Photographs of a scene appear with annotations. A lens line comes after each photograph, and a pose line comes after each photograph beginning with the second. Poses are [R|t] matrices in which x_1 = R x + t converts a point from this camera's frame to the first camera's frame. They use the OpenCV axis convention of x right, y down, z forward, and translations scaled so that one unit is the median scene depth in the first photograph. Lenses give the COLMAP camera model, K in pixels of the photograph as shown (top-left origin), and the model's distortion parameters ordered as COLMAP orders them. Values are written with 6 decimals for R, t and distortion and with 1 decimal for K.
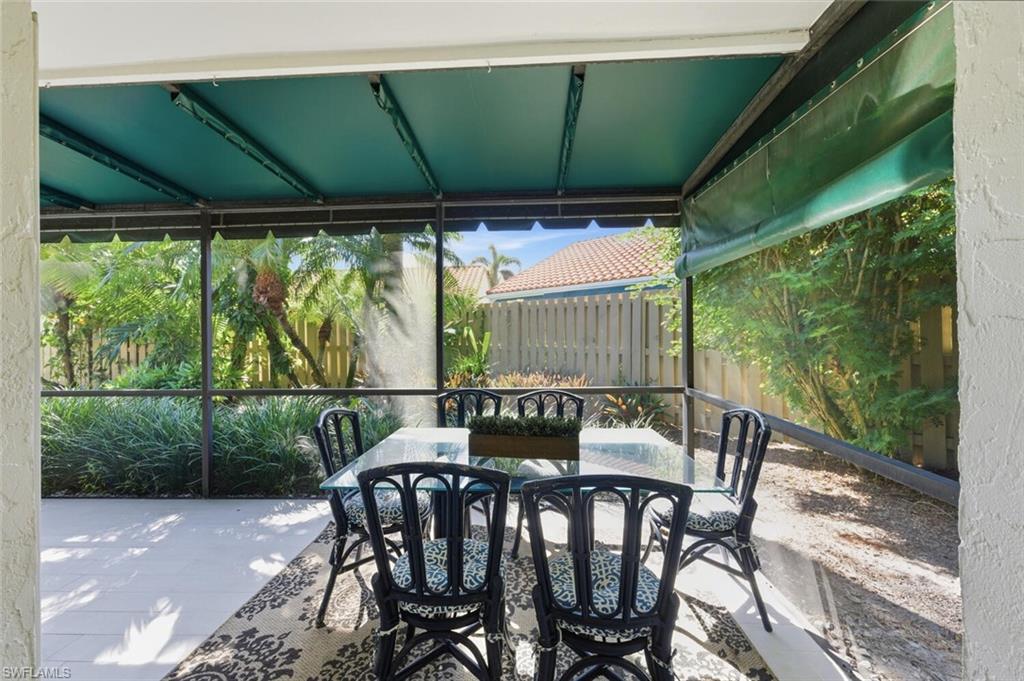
lens RADIAL K [[420.4, 0, 529.4], [0, 420.4, 328.7], [0, 0, 1]] dist [-0.001905, 0.001861]
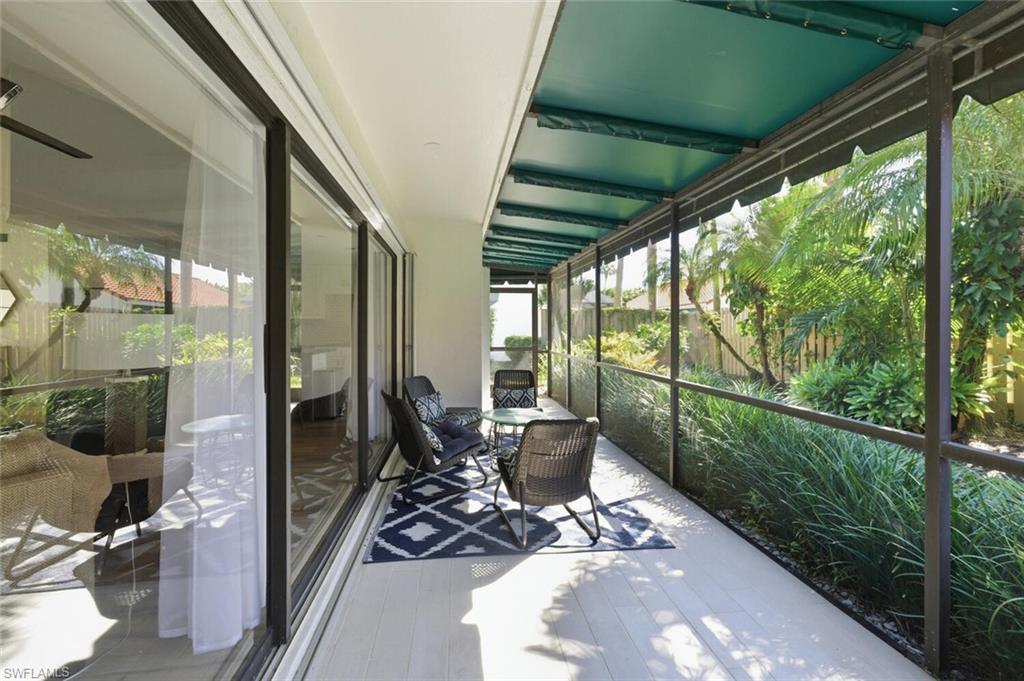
lens RADIAL K [[420.4, 0, 509.1], [0, 420.4, 328.7], [0, 0, 1]] dist [-0.001905, 0.001861]
pose [[0.163581, 0.015185, -0.986413, -0.313085], [0.003258, 0.999868, 0.015932, 0.010722], [0.986525, -0.005820, 0.163510, 0.370042]]
